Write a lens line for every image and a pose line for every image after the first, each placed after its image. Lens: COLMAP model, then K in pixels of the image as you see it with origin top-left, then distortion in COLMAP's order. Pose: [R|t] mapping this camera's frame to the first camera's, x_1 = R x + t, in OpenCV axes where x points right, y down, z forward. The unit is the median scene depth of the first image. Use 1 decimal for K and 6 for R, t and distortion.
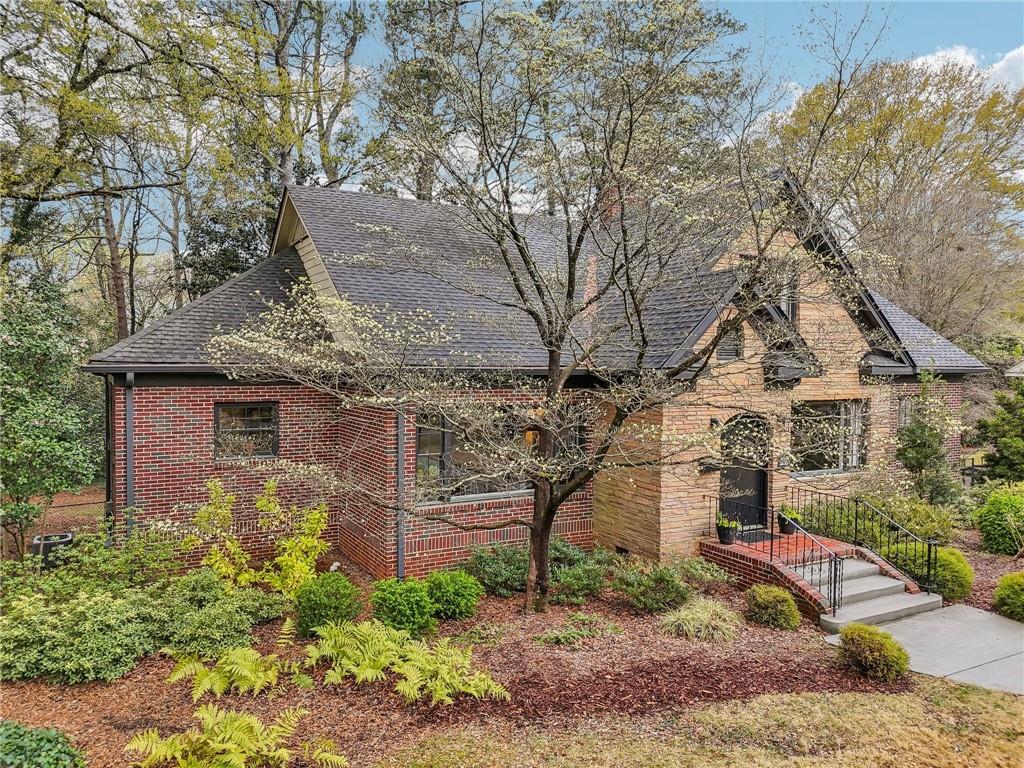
lens RADIAL K [[738.1, 0, 512.0], [0, 738.1, 388.9], [0, 0, 1]] dist [0.065465, -0.062598]
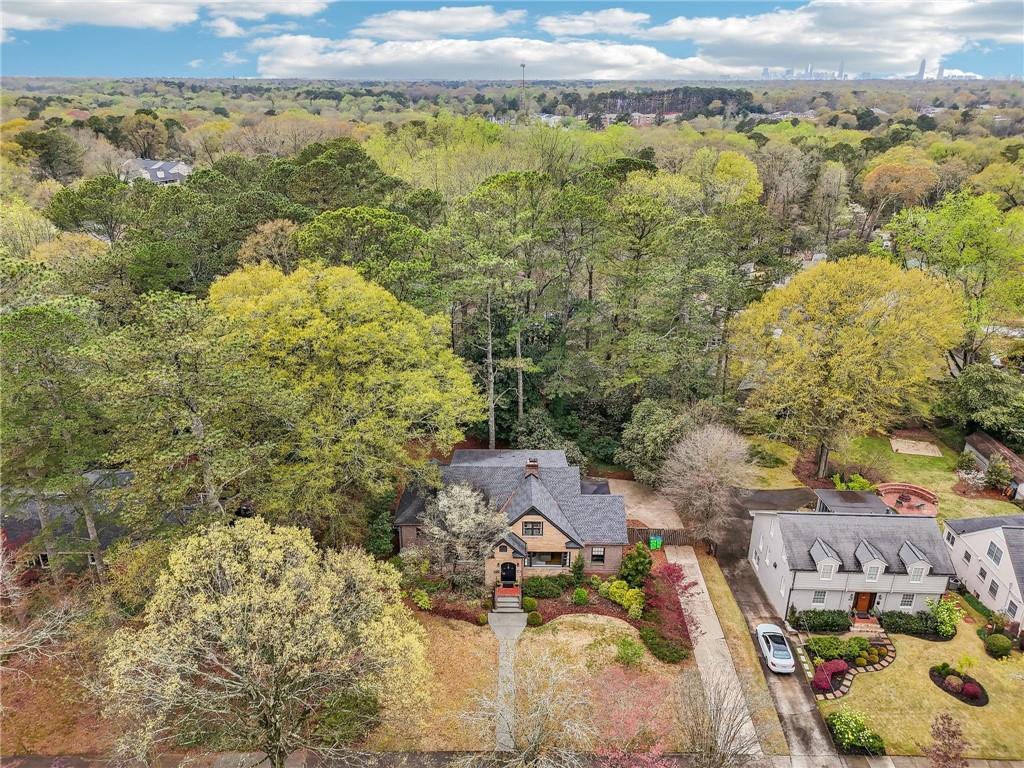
lens RADIAL K [[738.1, 0, 516.5], [0, 738.1, 376.9], [0, 0, 1]] dist [0.065465, -0.062598]
pose [[0.875461, 0.177761, -0.449409, 2.277711], [-0.017717, 0.941079, 0.337724, -2.671337], [0.482963, -0.287702, 0.827027, -2.522998]]
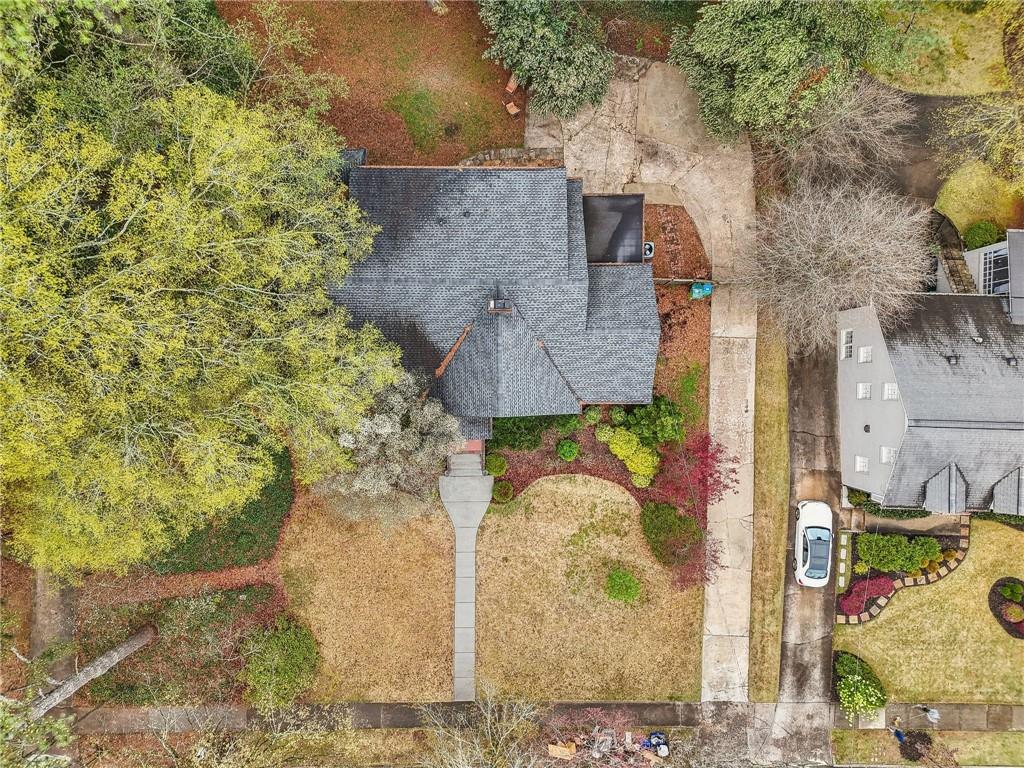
lens RADIAL K [[738.1, 0, 511.1], [0, 738.1, 380.7], [0, 0, 1]] dist [0.065465, -0.062598]
pose [[0.874612, 0.484822, -0.001284, 0.398700], [-0.021701, 0.041793, 0.998891, -3.085895], [0.484337, -0.873614, 0.047073, 1.148610]]
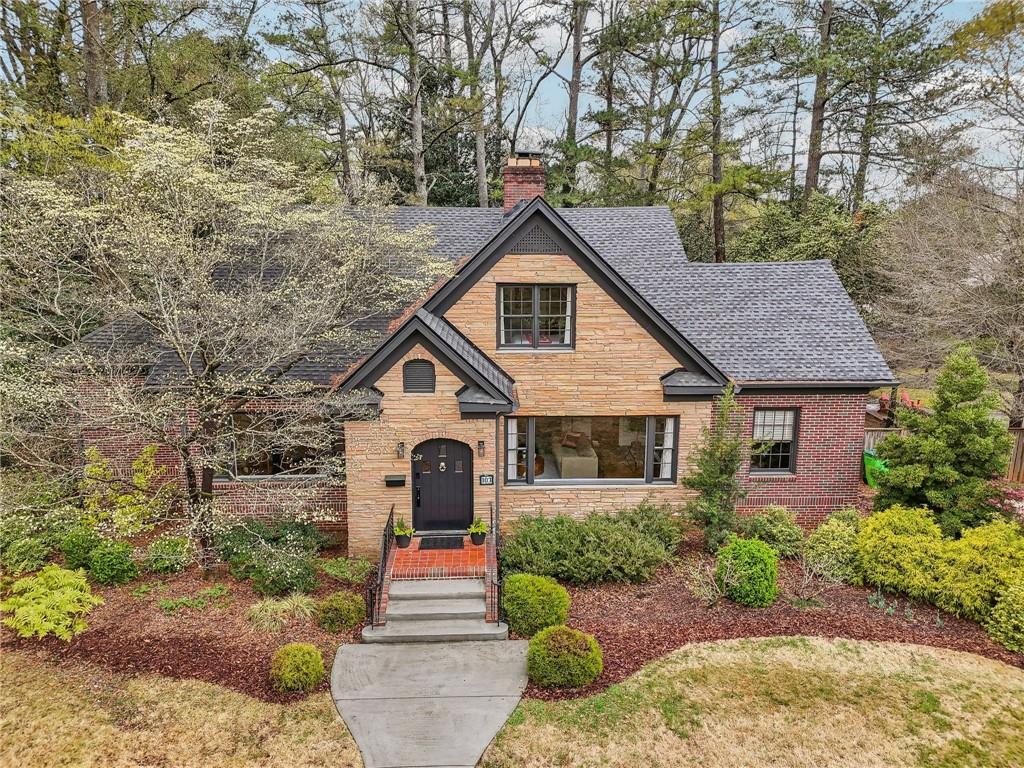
lens RADIAL K [[738.1, 0, 517.8], [0, 738.1, 379.2], [0, 0, 1]] dist [0.065465, -0.062598]
pose [[0.897240, 0.081011, -0.434049, 0.919587], [-0.011806, 0.987075, 0.159823, -0.242376], [0.441386, -0.138275, 0.886599, 0.060342]]
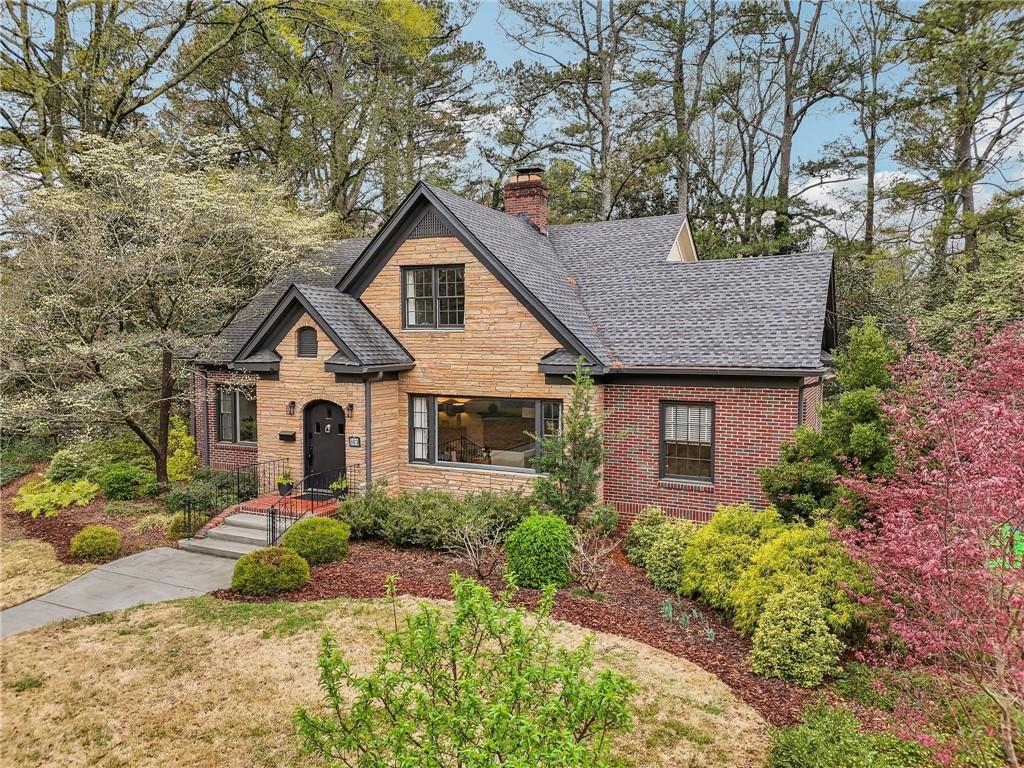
lens RADIAL K [[738.1, 0, 516.6], [0, 738.1, 382.2], [0, 0, 1]] dist [0.065465, -0.062598]
pose [[0.574876, 0.036500, -0.817426, 1.549530], [-0.028301, 0.999294, 0.024718, -0.037125], [0.817751, 0.008925, 0.575503, 0.555016]]
